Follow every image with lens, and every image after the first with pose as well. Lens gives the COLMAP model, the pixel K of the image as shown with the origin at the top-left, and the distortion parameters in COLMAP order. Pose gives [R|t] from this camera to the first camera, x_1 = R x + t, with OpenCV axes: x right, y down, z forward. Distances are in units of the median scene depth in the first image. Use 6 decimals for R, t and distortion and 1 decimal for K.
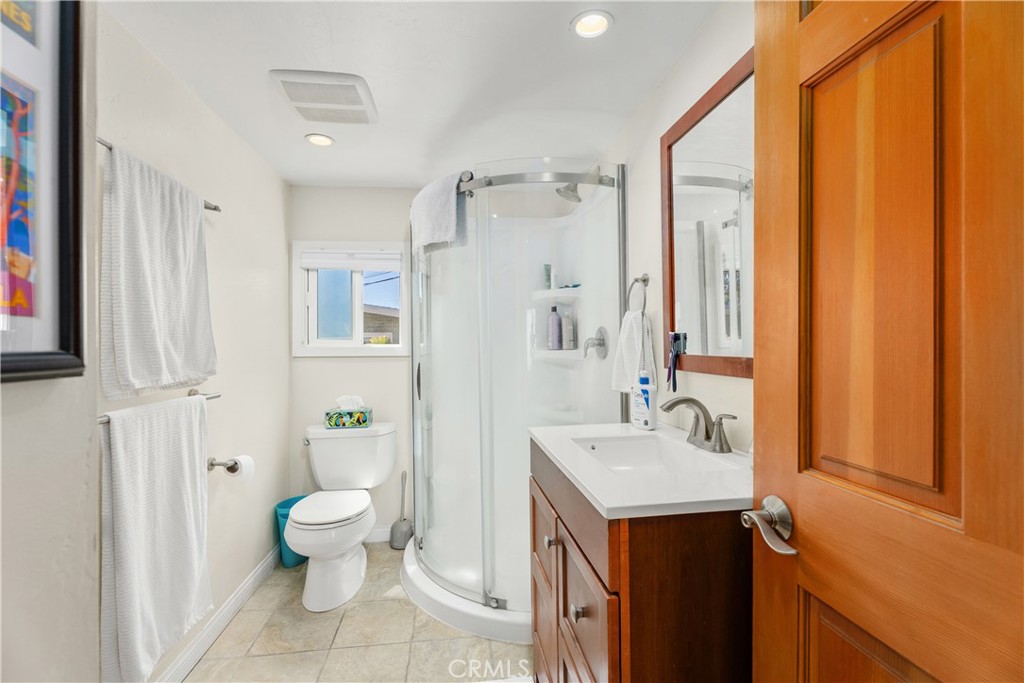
lens RADIAL K [[457.4, 0, 511.6], [0, 457.4, 344.5], [0, 0, 1]] dist [0.001530, -0.000797]
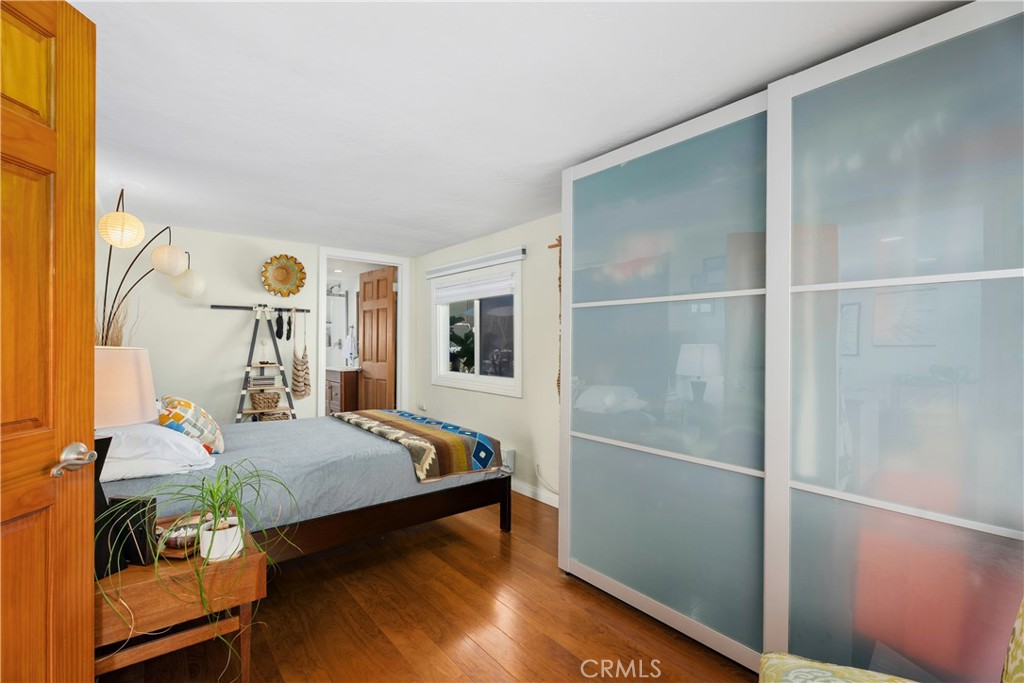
lens RADIAL K [[457.4, 0, 509.2], [0, 457.4, 341.6], [0, 0, 1]] dist [0.001530, -0.000797]
pose [[0.853657, 0.009832, 0.520742, -0.480854], [-0.008060, 0.999951, -0.005667, -0.013091], [-0.520773, 0.000640, 0.853695, -2.464667]]
